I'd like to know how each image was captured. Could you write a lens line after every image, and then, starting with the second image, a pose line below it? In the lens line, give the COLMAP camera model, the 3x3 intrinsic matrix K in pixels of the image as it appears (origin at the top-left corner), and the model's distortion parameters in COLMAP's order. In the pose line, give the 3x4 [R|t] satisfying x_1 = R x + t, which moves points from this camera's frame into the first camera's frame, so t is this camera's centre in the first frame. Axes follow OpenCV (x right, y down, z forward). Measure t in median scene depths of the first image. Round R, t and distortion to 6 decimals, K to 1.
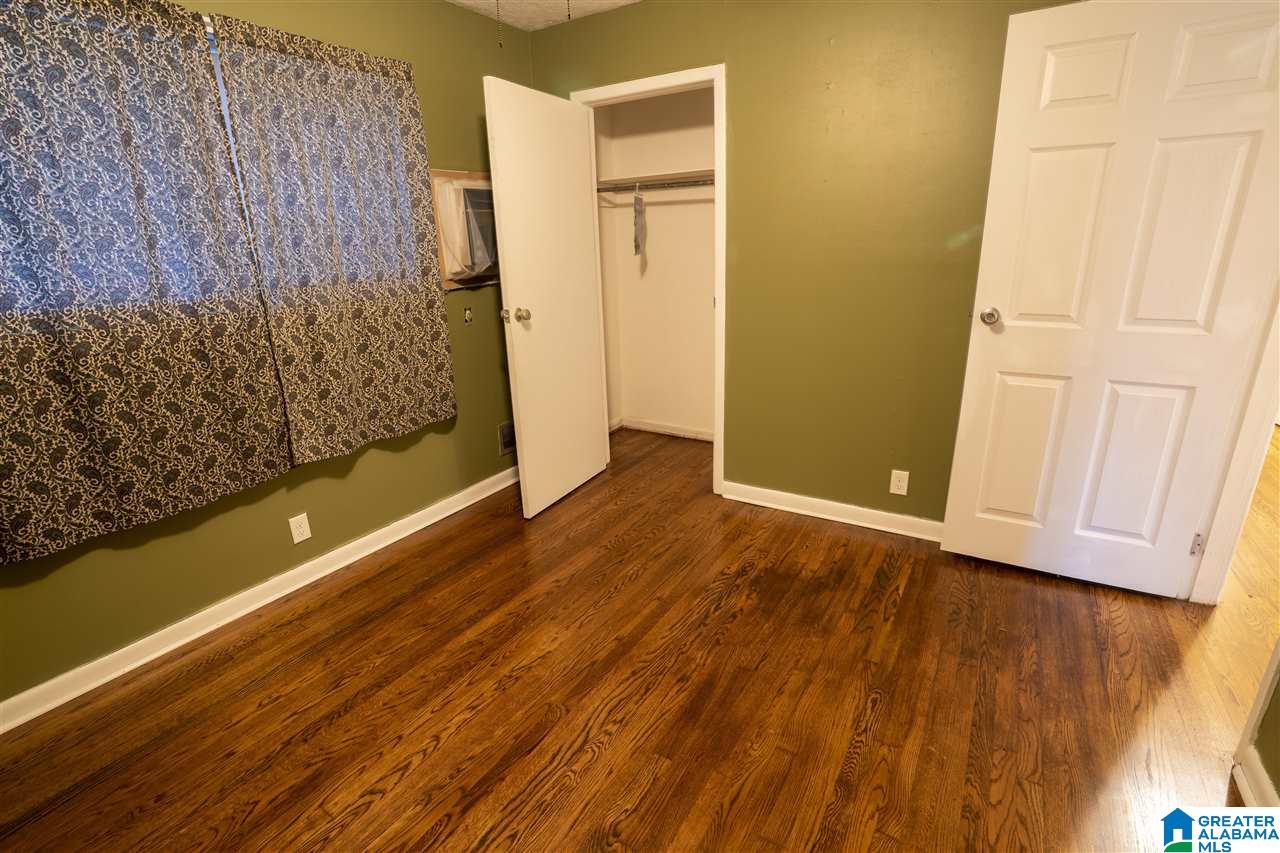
lens RADIAL K [[578.1, 0, 641.3], [0, 578.1, 427.6], [0, 0, 1]] dist [-0.068700, 0.026572]
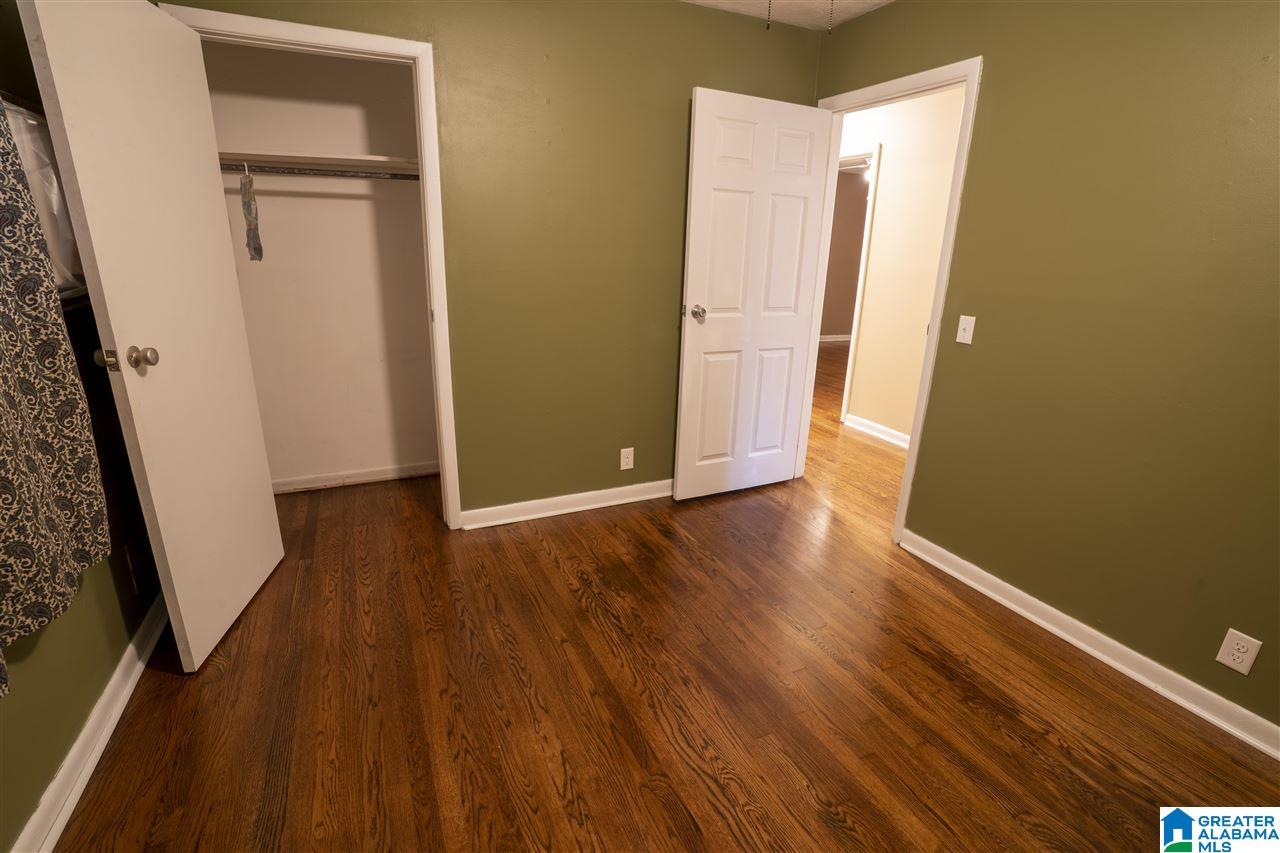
lens RADIAL K [[578.1, 0, 641.3], [0, 578.1, 427.6], [0, 0, 1]] dist [-0.068700, 0.026572]
pose [[0.558479, -0.208619, 0.802857, -0.563714], [0.215028, 0.971184, 0.102782, -0.097461], [-0.801164, 0.115235, 0.587245, 0.337309]]
